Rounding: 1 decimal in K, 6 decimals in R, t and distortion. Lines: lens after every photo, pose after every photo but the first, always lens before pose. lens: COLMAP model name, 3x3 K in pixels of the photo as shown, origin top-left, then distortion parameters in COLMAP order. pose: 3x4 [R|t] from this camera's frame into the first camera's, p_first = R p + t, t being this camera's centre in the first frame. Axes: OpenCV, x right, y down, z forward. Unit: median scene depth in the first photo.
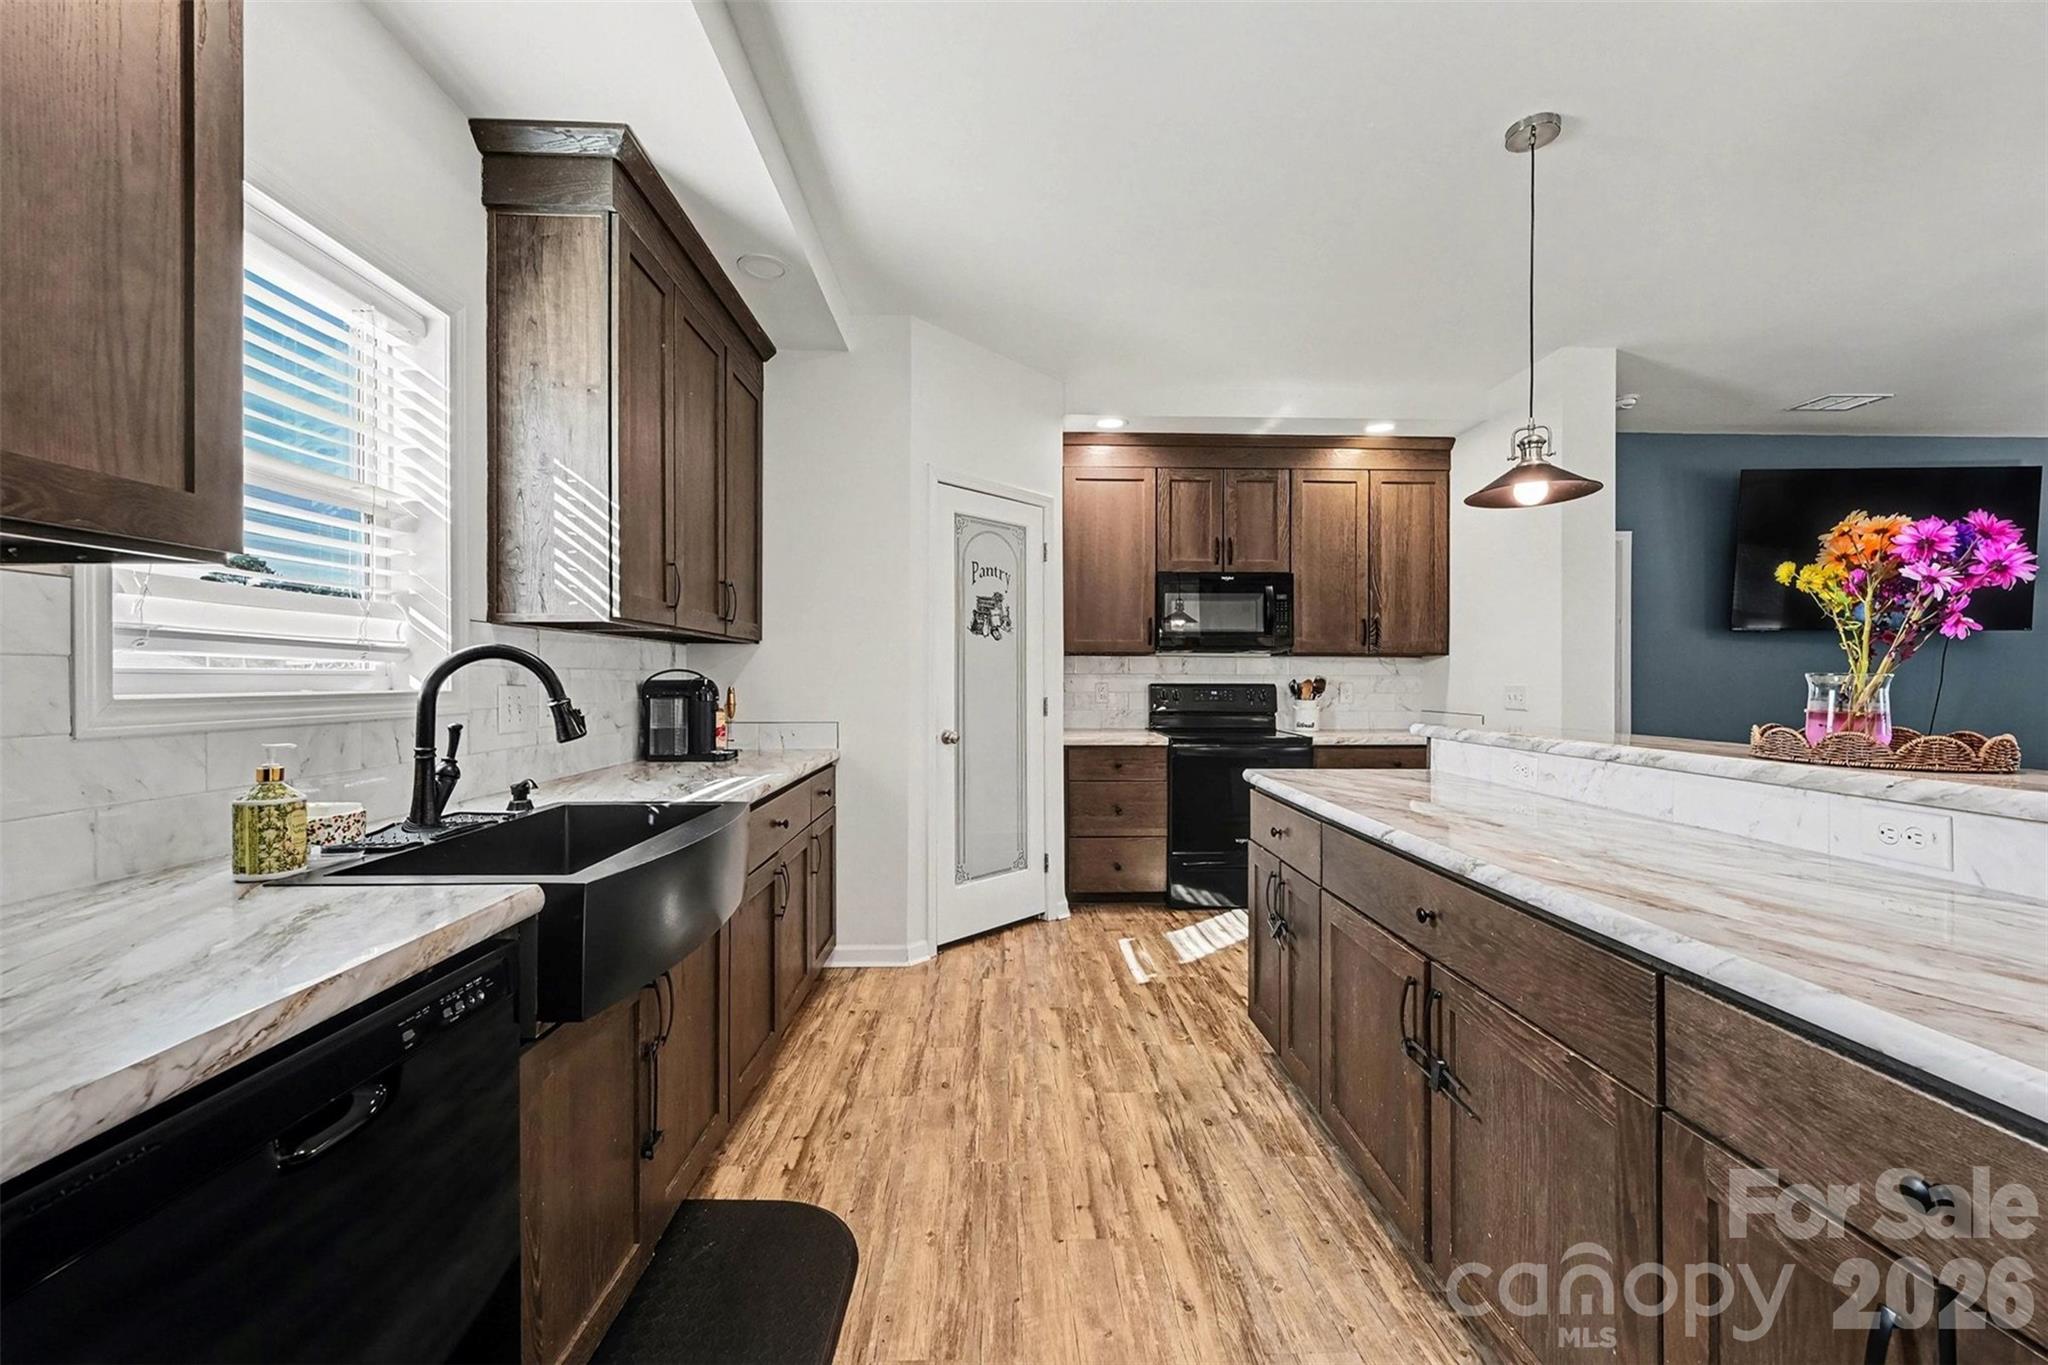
lens RADIAL K [[815.3, 0, 1023.5], [0, 815.3, 687.7], [0, 0, 1]] dist [-0.000768, -0.000041]
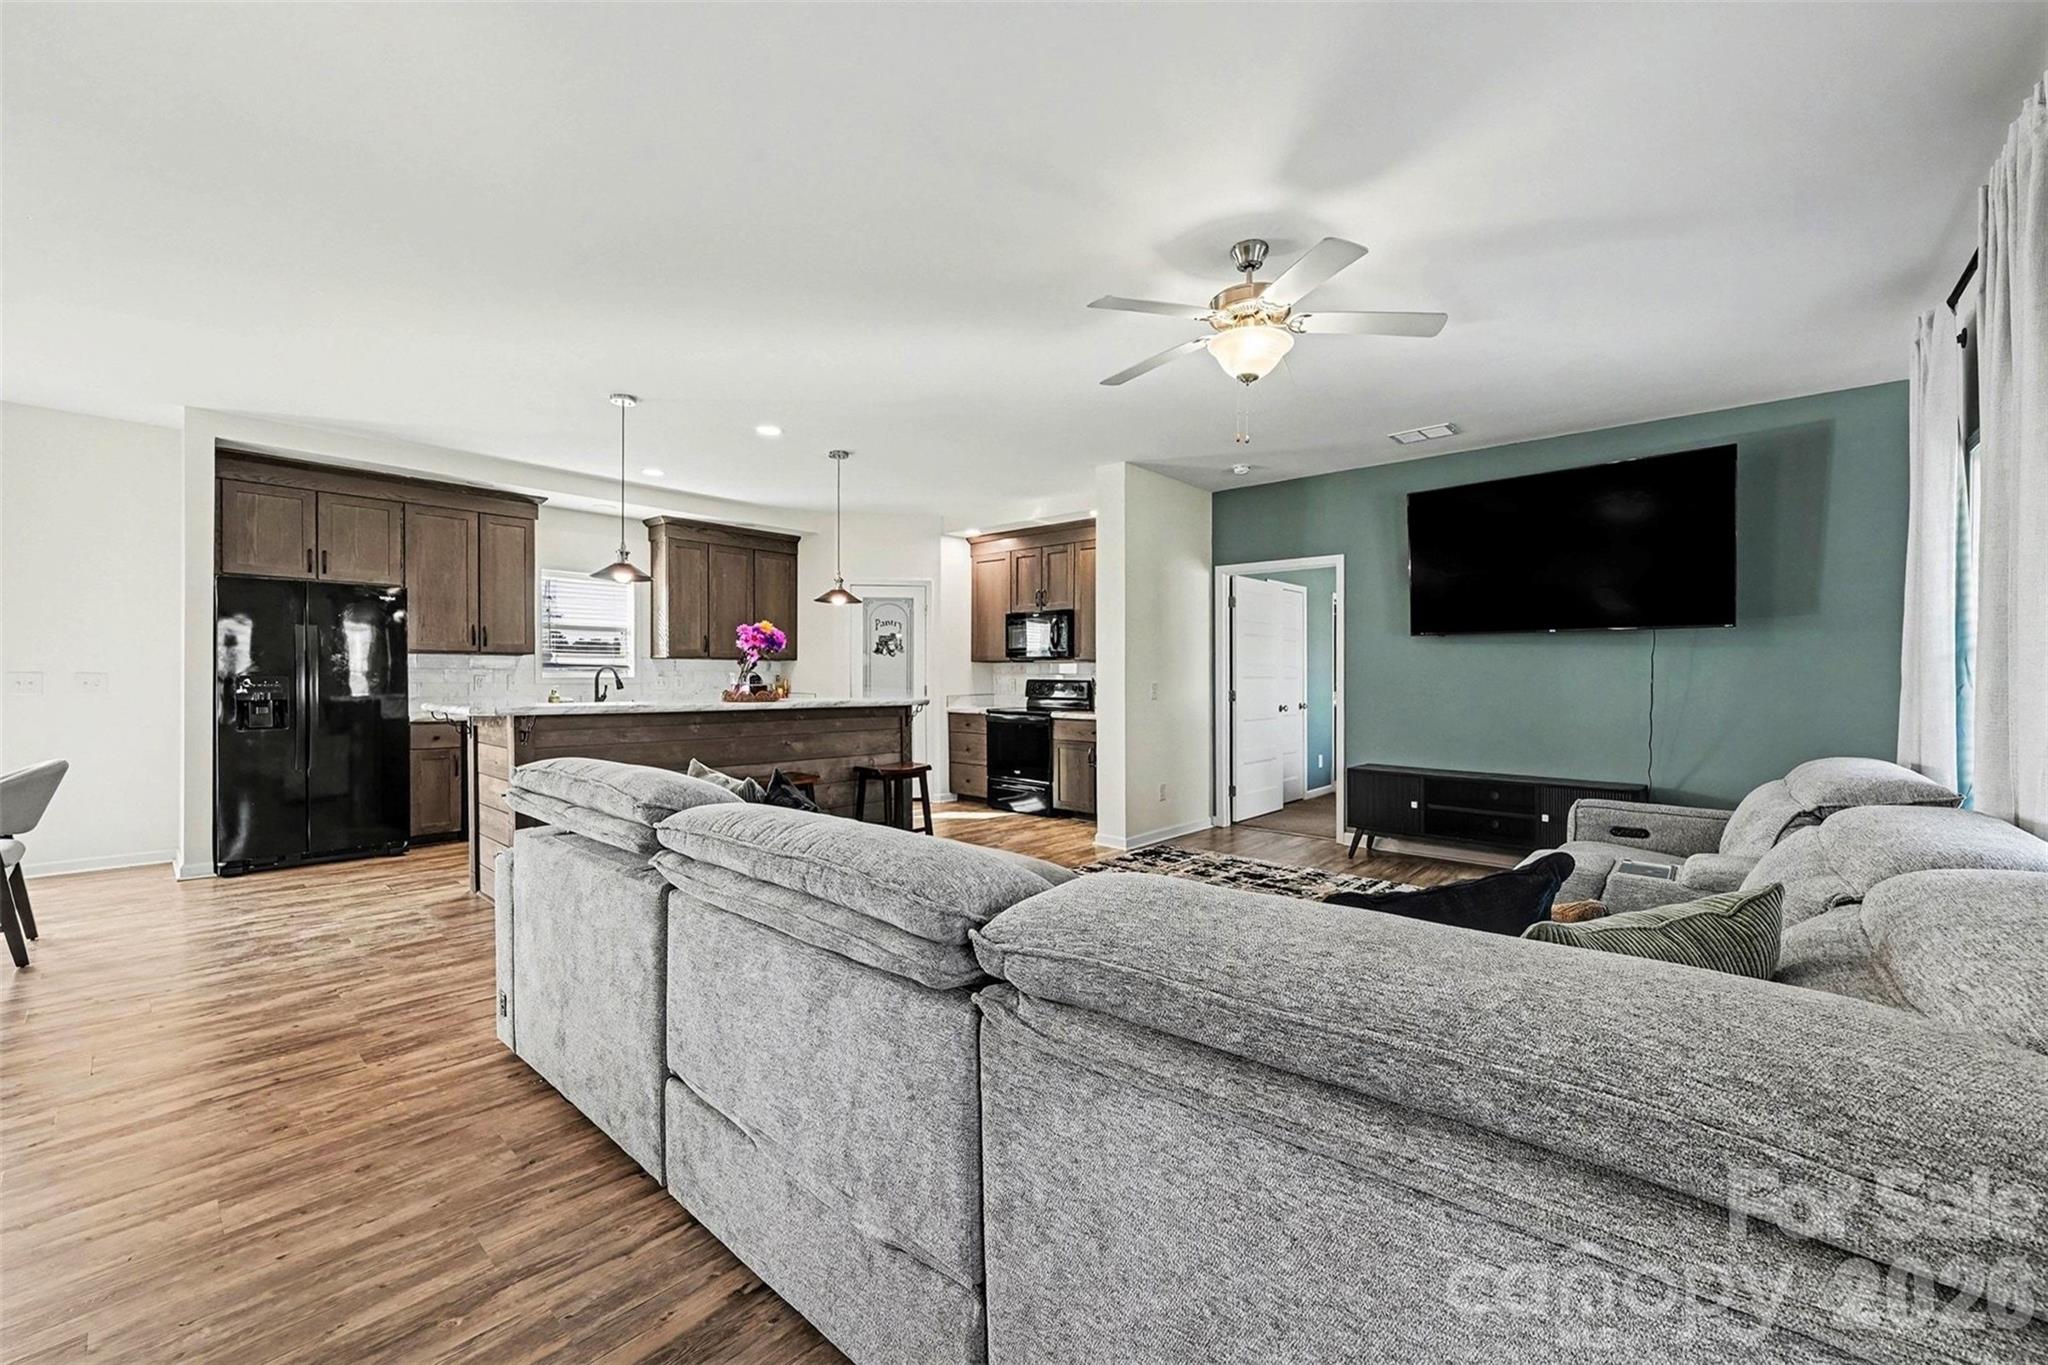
lens RADIAL K [[815.3, 0, 1023.5], [0, 815.3, 687.7], [0, 0, 1]] dist [-0.000768, -0.000041]
pose [[0.727488, 0.011846, -0.686018, 1.573766], [-0.011606, 0.999920, 0.004960, 0.005331], [0.686022, 0.004354, 0.727568, -0.251041]]
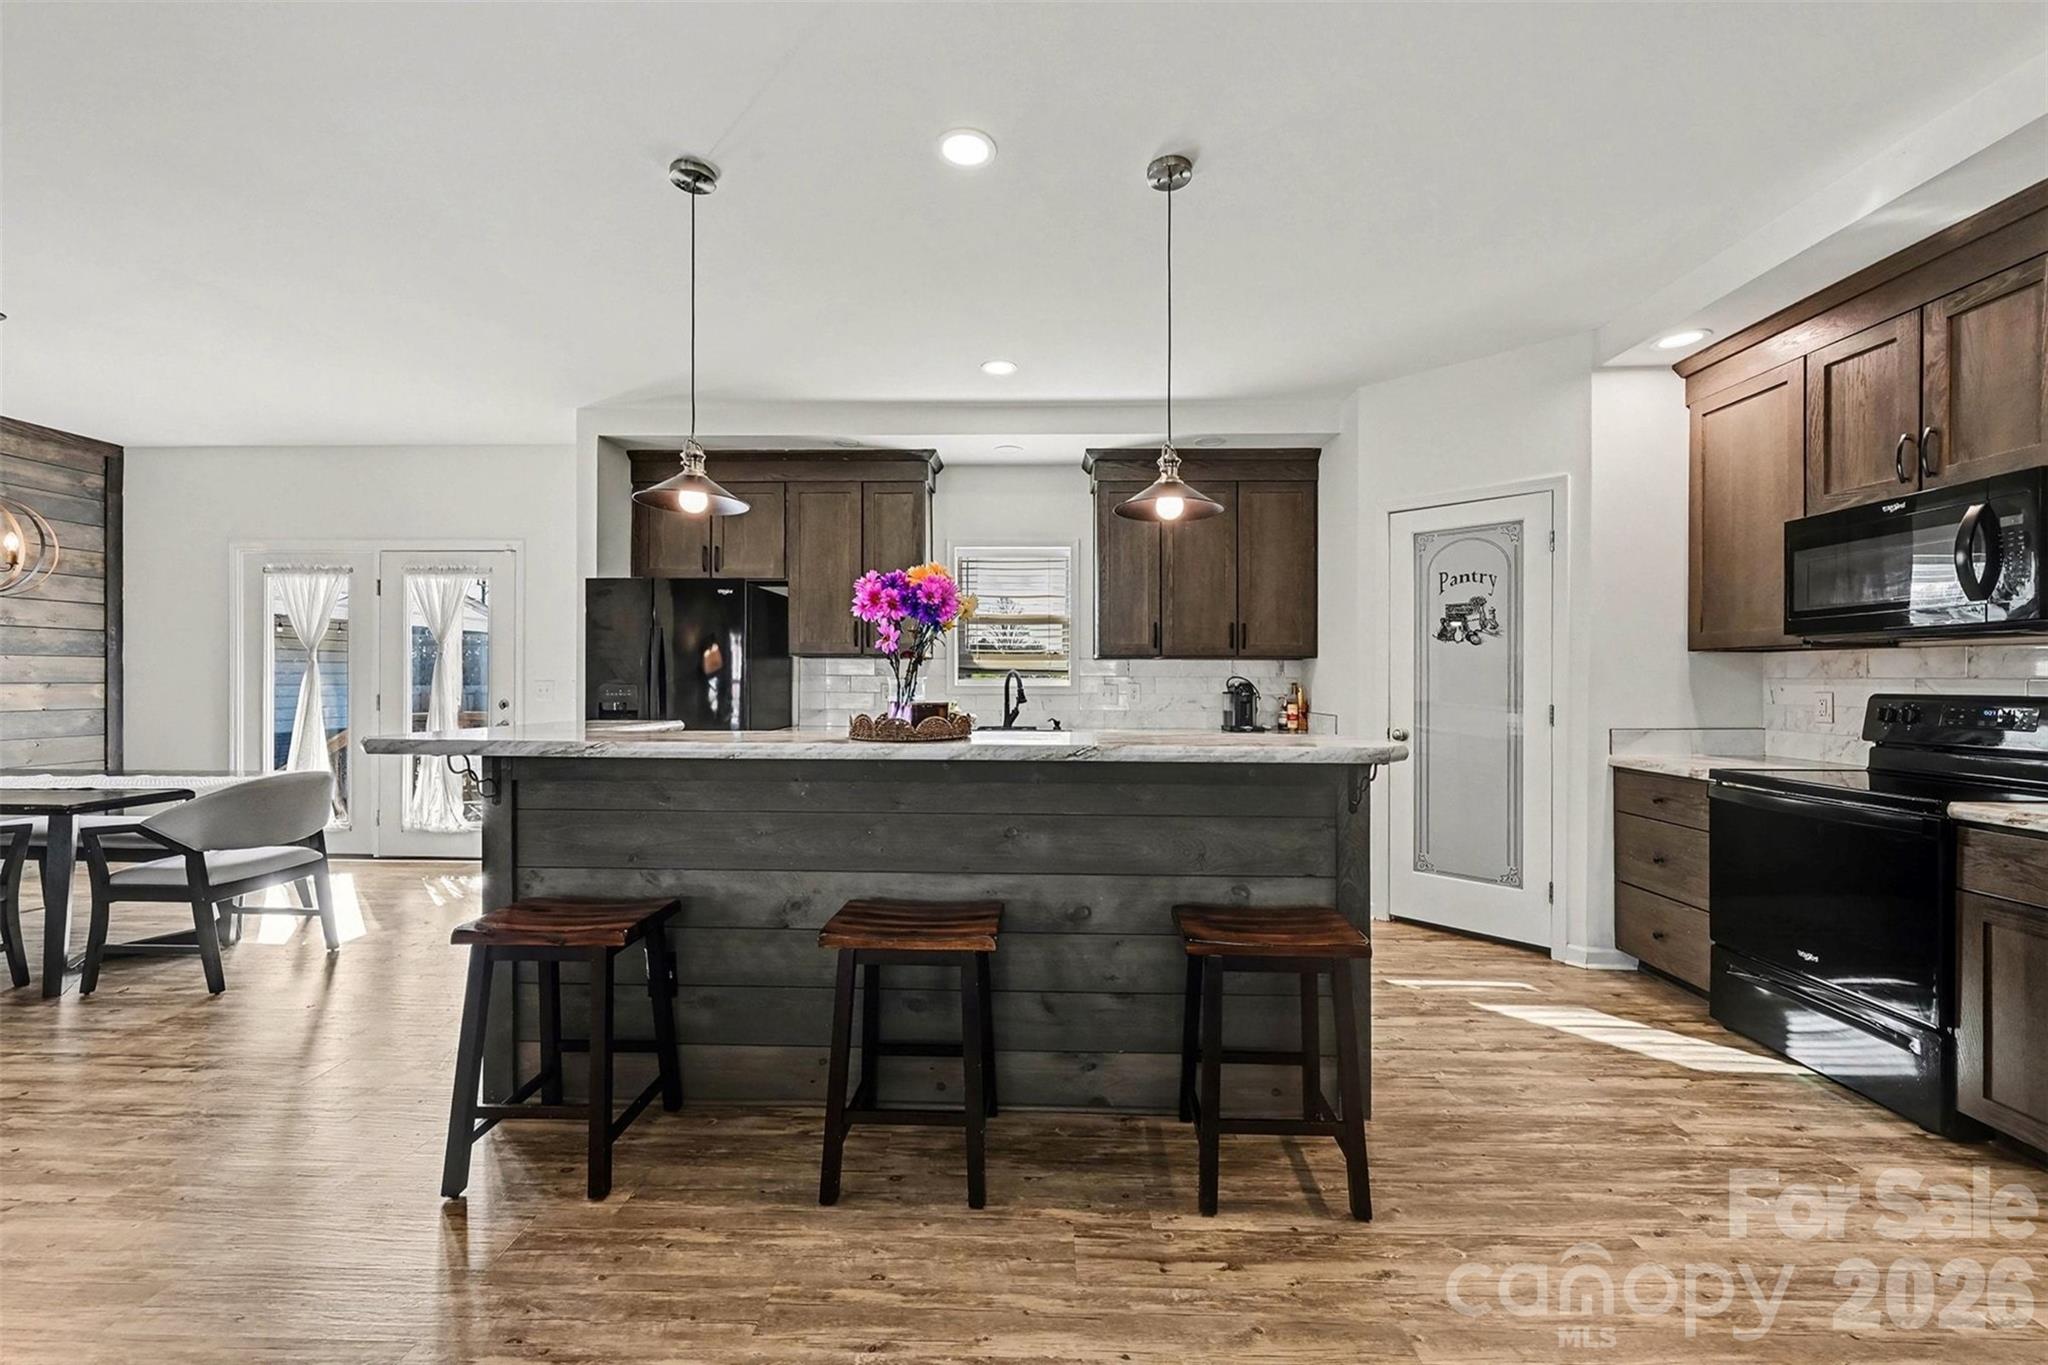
lens RADIAL K [[815.3, 0, 1023.5], [0, 815.3, 687.7], [0, 0, 1]] dist [-0.000768, -0.000041]
pose [[-0.060479, 0.007304, -0.998143, 0.981508], [-0.013891, 0.999870, 0.008159, -0.005968], [0.998073, 0.014359, -0.060370, 0.499514]]
